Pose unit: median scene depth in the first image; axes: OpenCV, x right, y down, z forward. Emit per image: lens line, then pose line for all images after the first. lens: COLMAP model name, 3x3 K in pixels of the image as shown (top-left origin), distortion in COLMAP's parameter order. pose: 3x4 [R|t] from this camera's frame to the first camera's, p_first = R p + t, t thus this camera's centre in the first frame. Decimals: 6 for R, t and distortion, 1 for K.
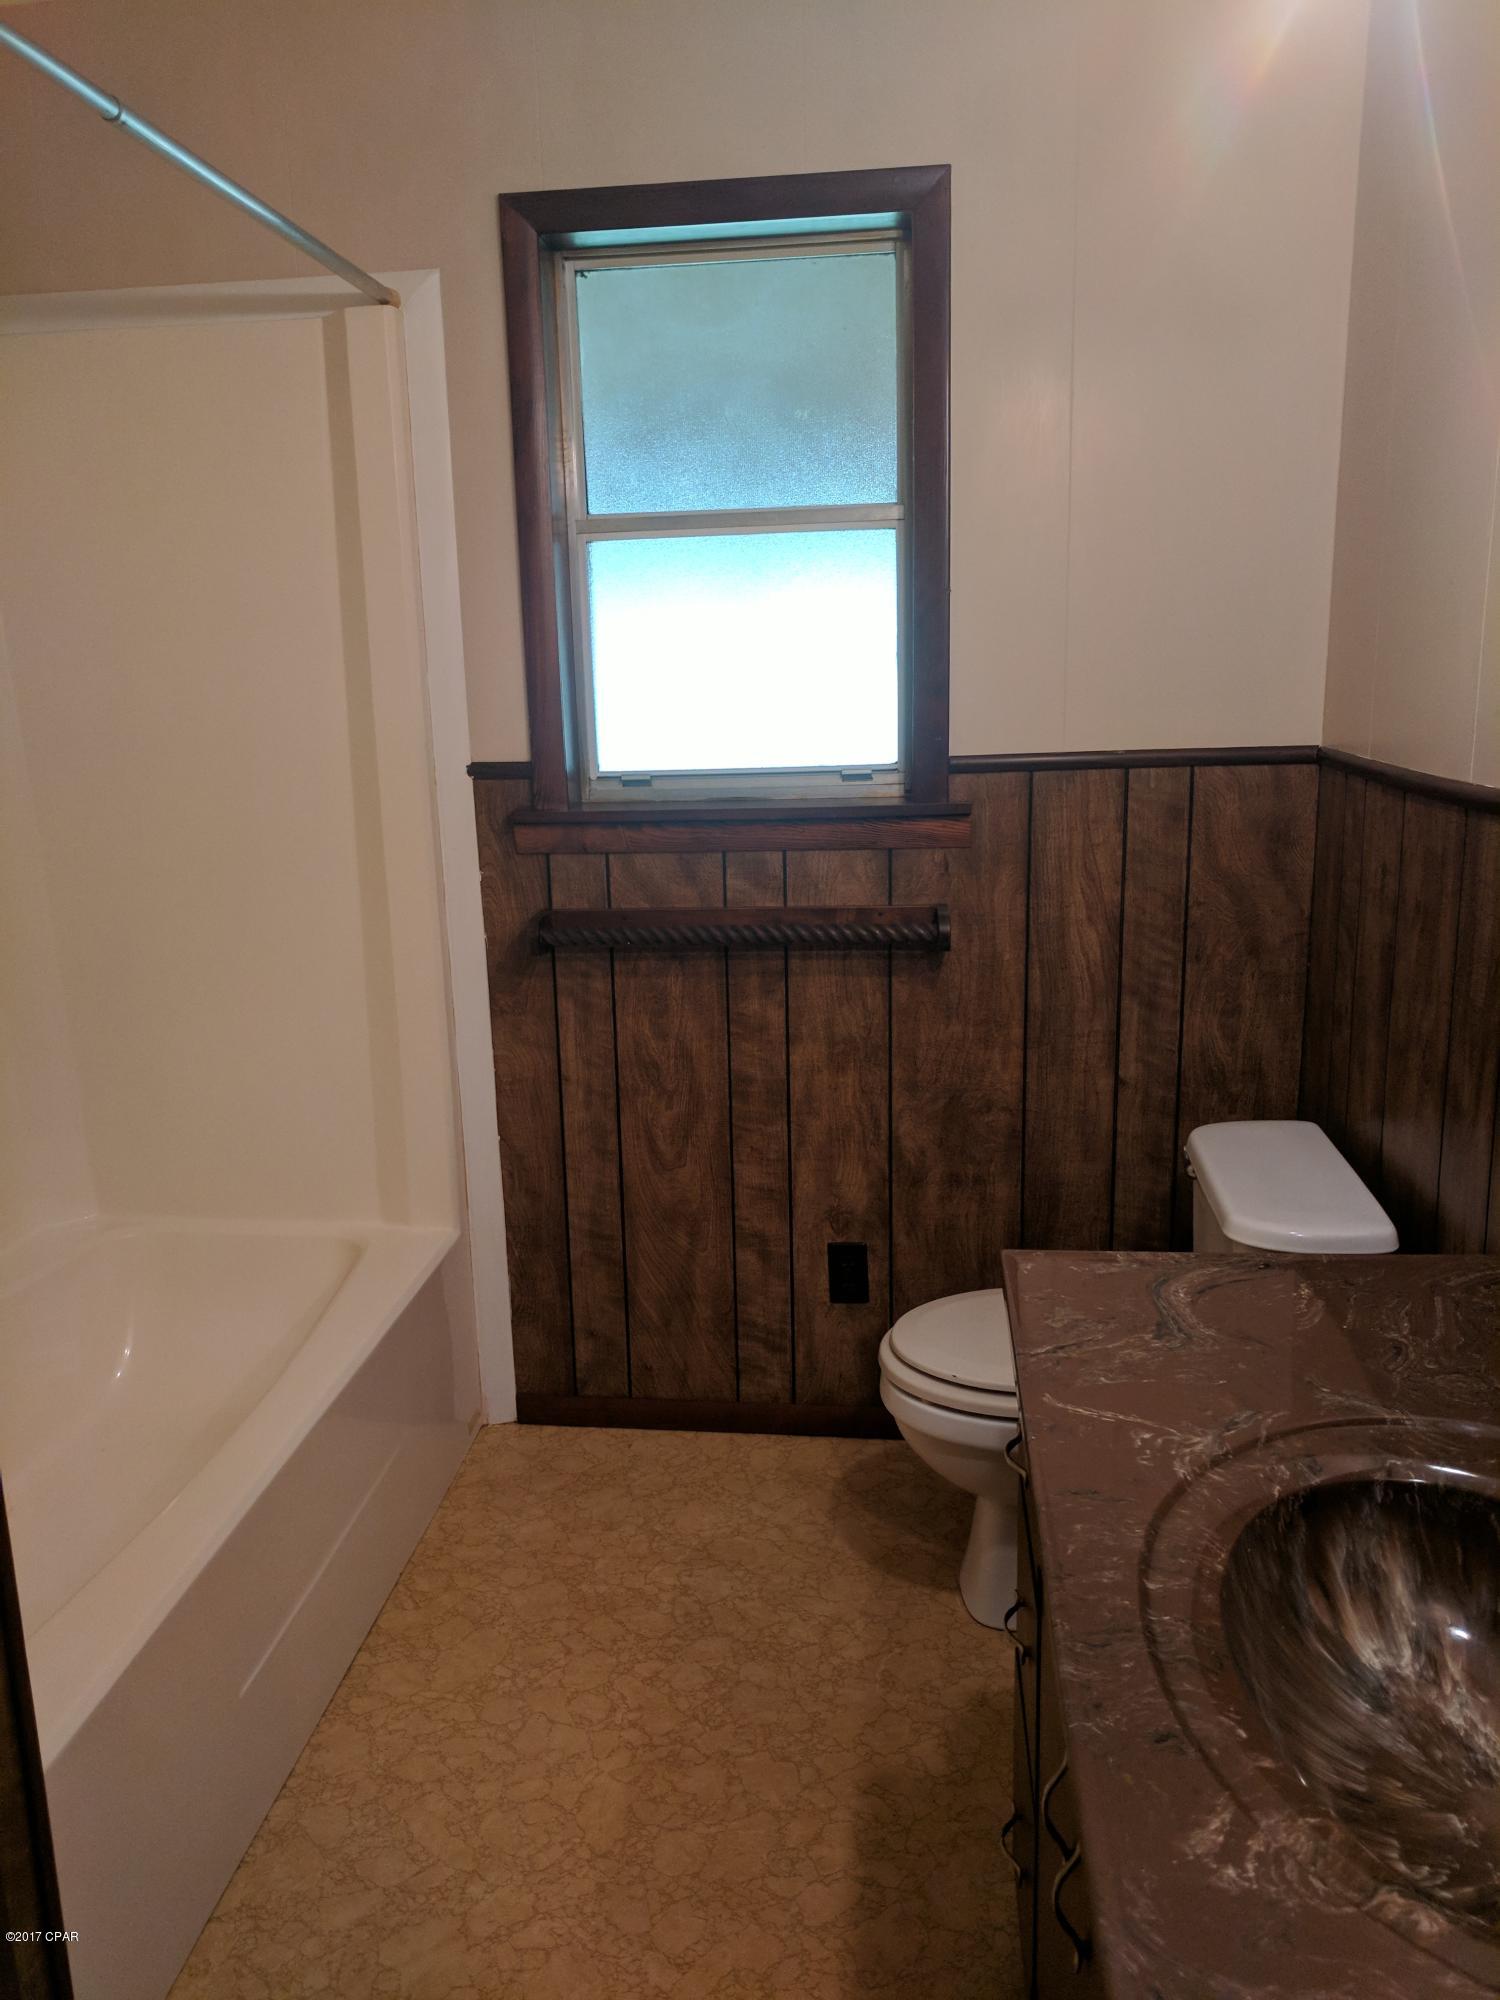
lens RADIAL K [[1496.8, 0, 750.0], [0, 1496.8, 1000.0], [0, 0, 1]] dist [0.010910, -0.004809]
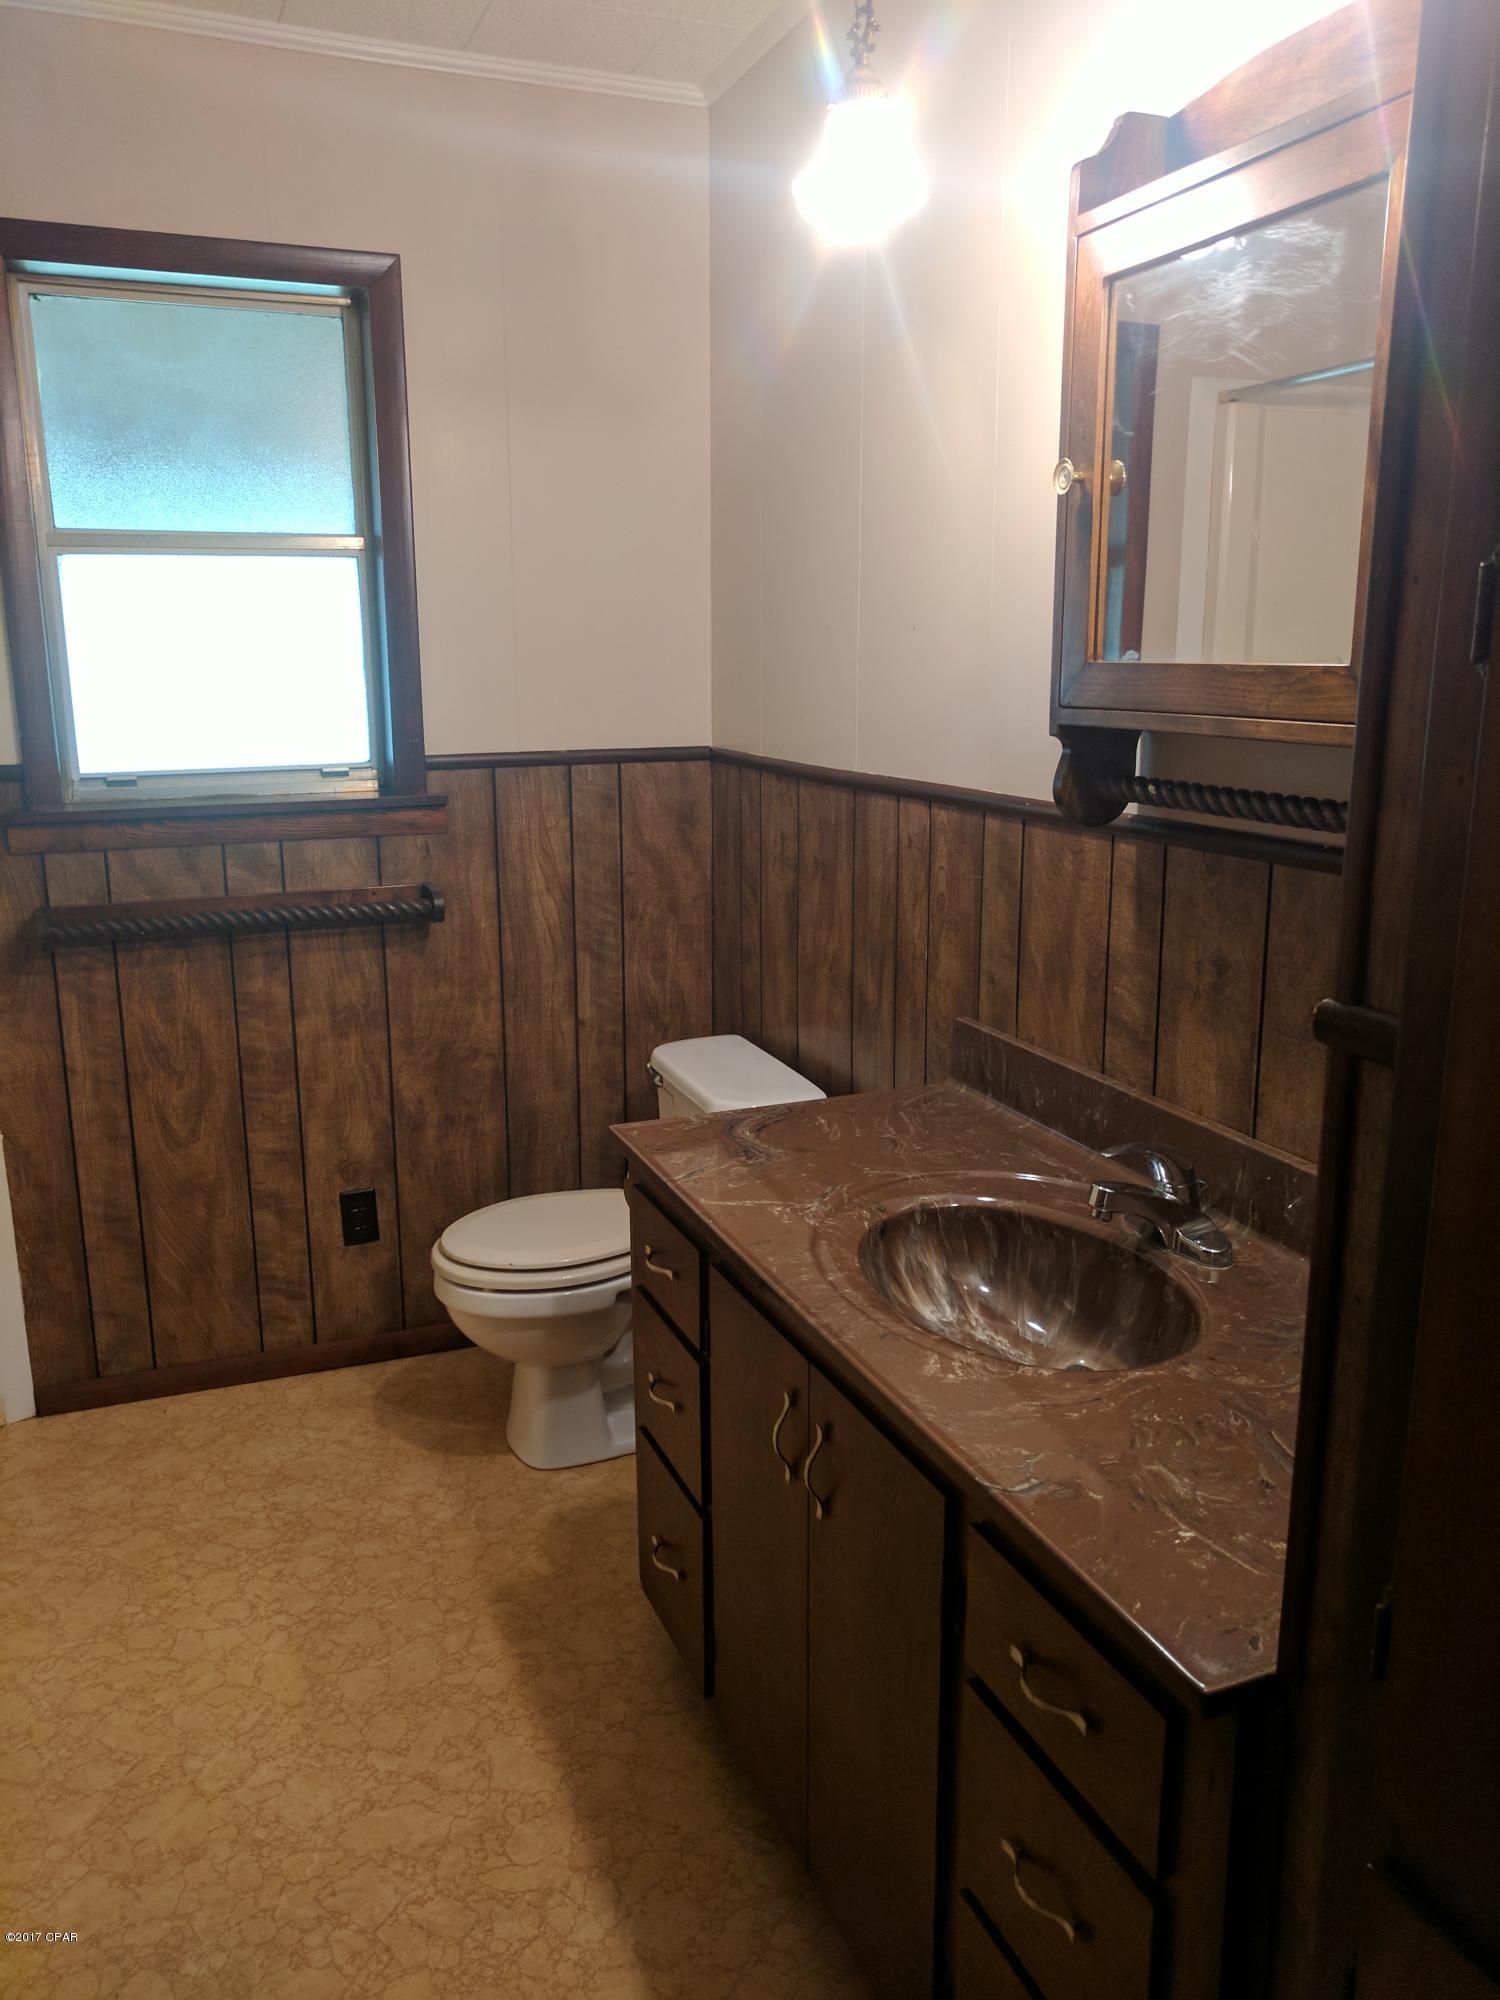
lens RADIAL K [[1496.8, 0, 750.0], [0, 1496.8, 1000.0], [0, 0, 1]] dist [0.010910, -0.004809]
pose [[0.876753, -0.083486, 0.473640, -0.206792], [0.083958, 0.996265, 0.020192, 0.023517], [-0.473556, 0.022062, 0.880487, -0.137960]]
